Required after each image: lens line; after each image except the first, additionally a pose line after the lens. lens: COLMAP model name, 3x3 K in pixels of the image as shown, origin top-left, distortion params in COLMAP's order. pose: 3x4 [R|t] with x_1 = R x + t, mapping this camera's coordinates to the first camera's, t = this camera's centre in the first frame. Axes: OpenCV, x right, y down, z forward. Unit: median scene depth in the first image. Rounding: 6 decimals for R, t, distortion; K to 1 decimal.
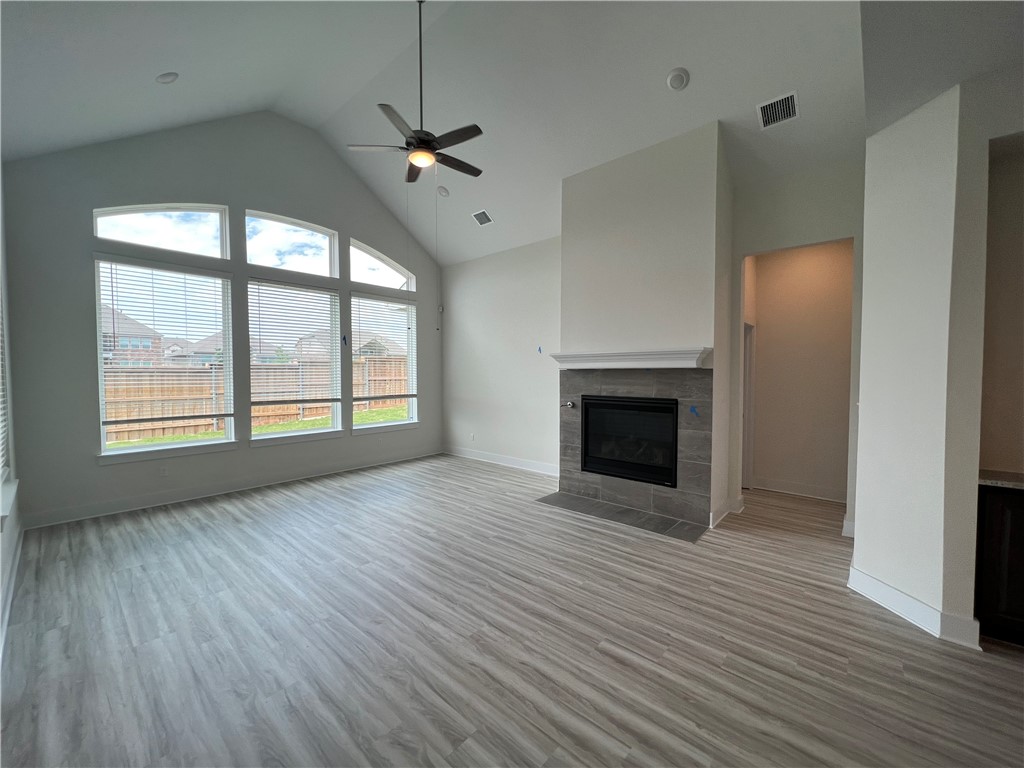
lens RADIAL K [[408.7, 0, 509.2], [0, 408.7, 389.0], [0, 0, 1]] dist [0.001361, -0.000006]
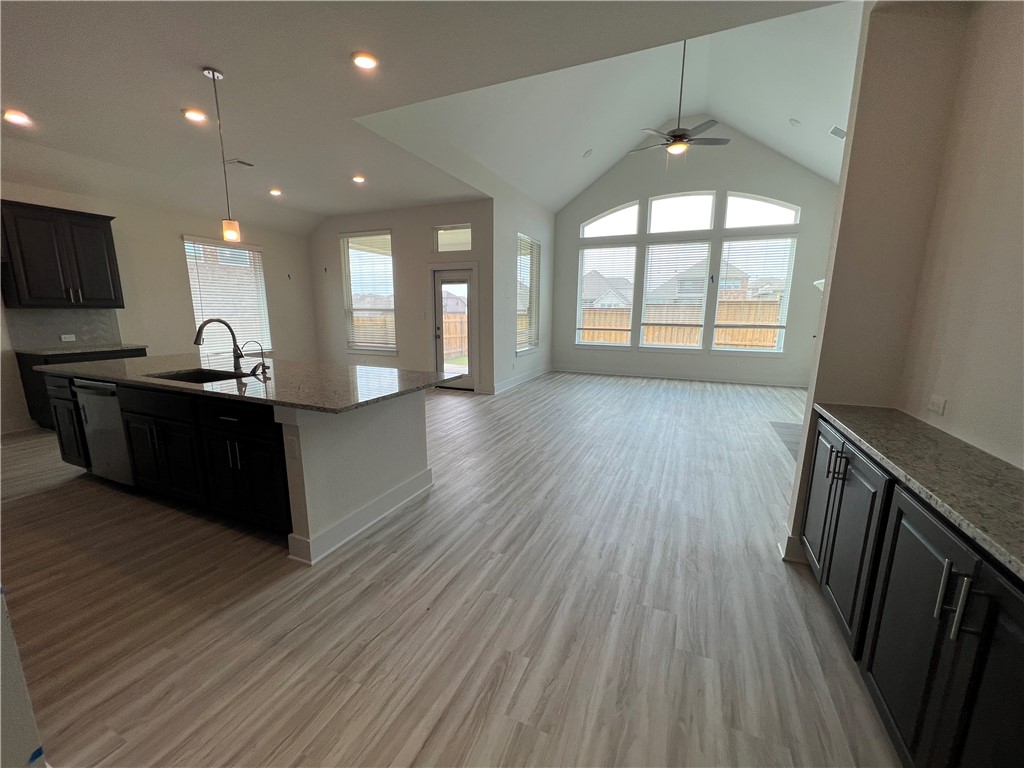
lens RADIAL K [[408.7, 0, 509.2], [0, 408.7, 389.0], [0, 0, 1]] dist [0.001361, -0.000006]
pose [[0.308811, 0.187699, -0.932419, 0.790759], [-0.042338, 0.982075, 0.183673, 0.013193], [0.950181, -0.017244, 0.311223, -0.005298]]
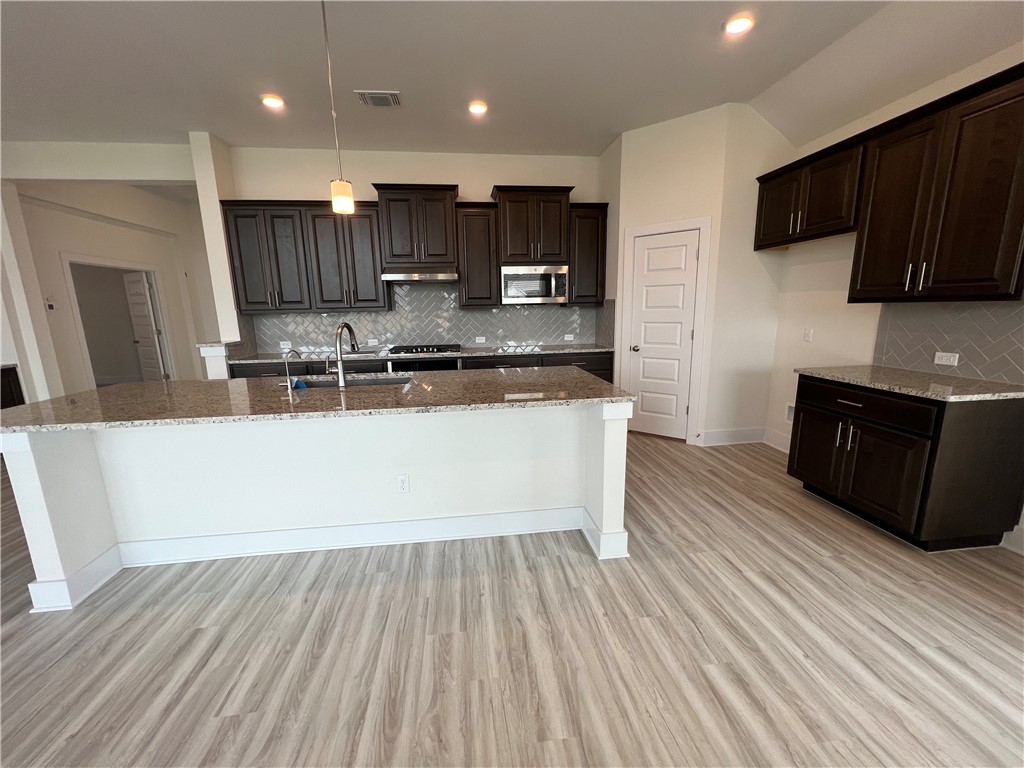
lens RADIAL K [[408.7, 0, 509.2], [0, 408.7, 389.0], [0, 0, 1]] dist [0.001361, -0.000006]
pose [[-0.755775, -0.109866, 0.645549, -0.389591], [0.049008, 0.973570, 0.223069, 0.014944], [-0.652994, 0.200227, -0.730416, 0.031264]]
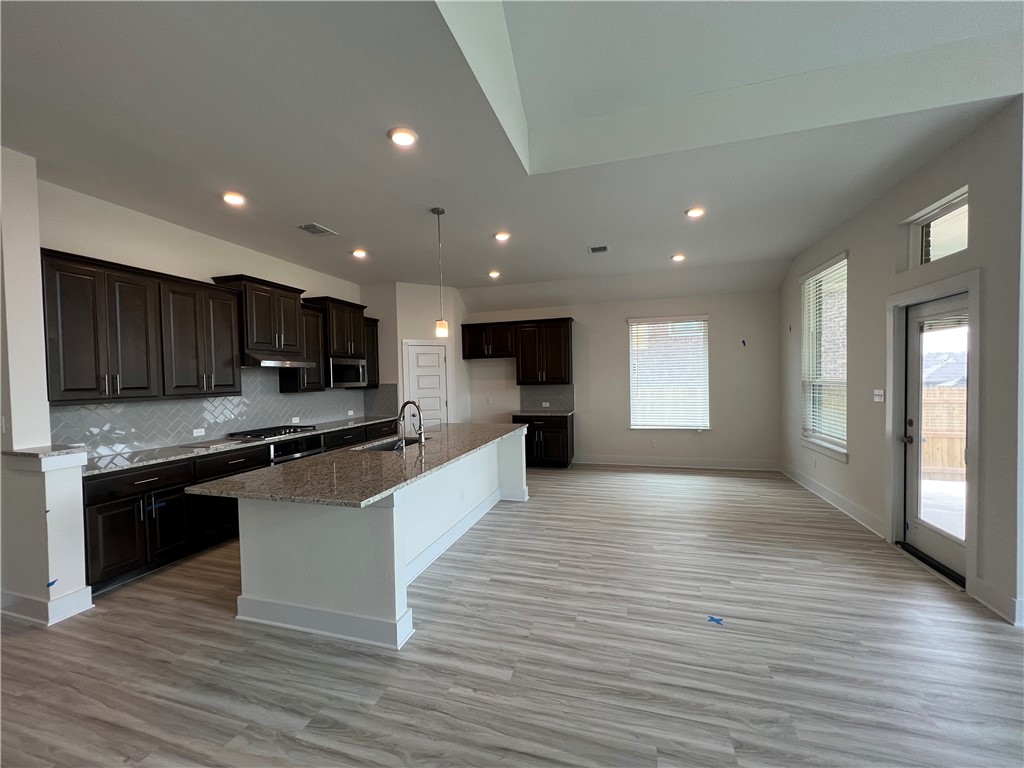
lens RADIAL K [[408.7, 0, 509.2], [0, 408.7, 389.0], [0, 0, 1]] dist [0.001361, -0.000006]
pose [[-0.903410, 0.035929, -0.427270, 0.246699], [0.009565, 0.997924, 0.063692, -0.027942], [0.428671, 0.053453, -0.901878, 0.524142]]
